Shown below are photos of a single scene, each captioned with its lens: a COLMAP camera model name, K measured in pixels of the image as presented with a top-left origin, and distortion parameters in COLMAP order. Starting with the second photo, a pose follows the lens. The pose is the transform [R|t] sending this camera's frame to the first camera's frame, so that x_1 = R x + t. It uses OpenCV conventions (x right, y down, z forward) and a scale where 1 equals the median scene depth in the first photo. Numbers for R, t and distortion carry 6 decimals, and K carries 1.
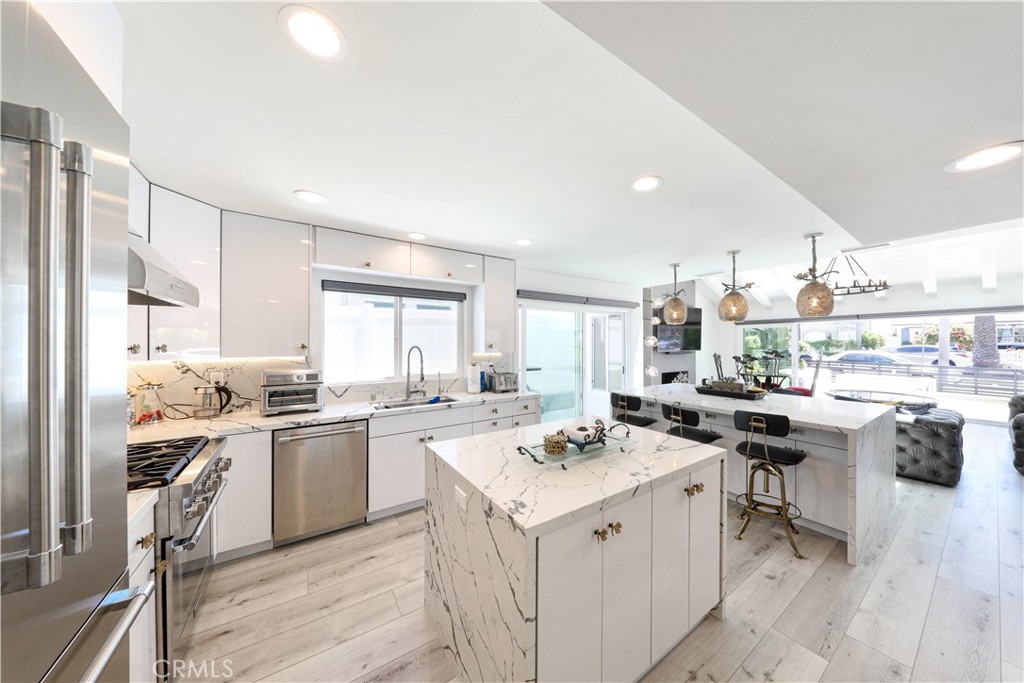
lens RADIAL K [[335.0, 0, 517.2], [0, 335.0, 342.8], [0, 0, 1]] dist [-0.001787, -0.000315]
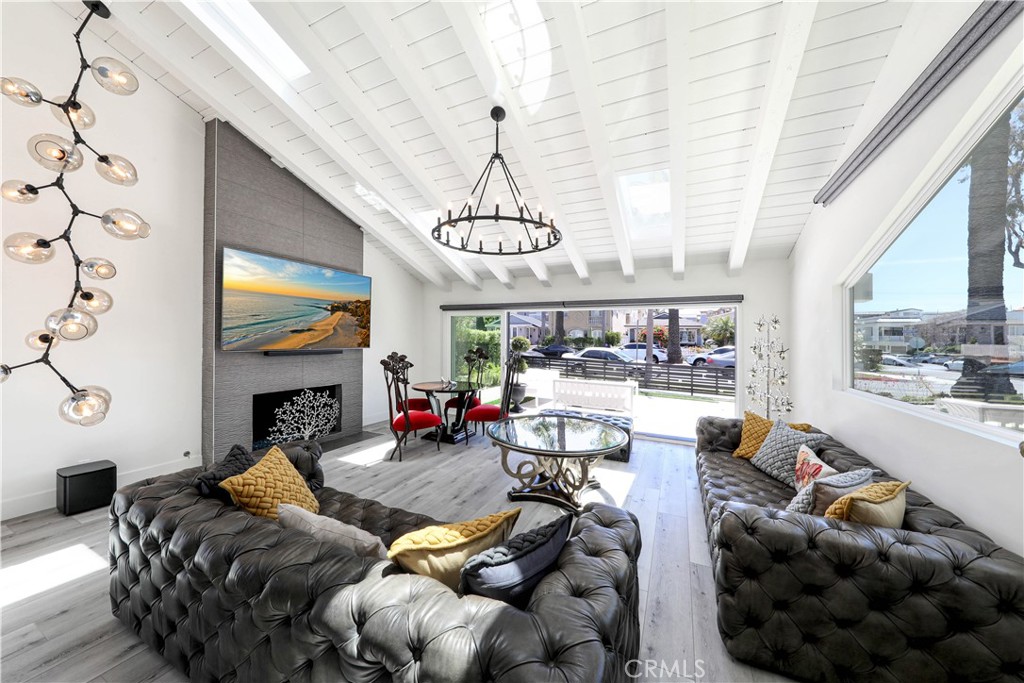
lens RADIAL K [[344.6, 0, 521.1], [0, 344.6, 338.1], [0, 0, 1]] dist [-0.001841, -0.000361]
pose [[0.861010, 0.017334, 0.508293, 0.375995], [-0.019623, 0.999807, -0.000855, -0.000040], [-0.508210, -0.009238, 0.861184, 0.265845]]
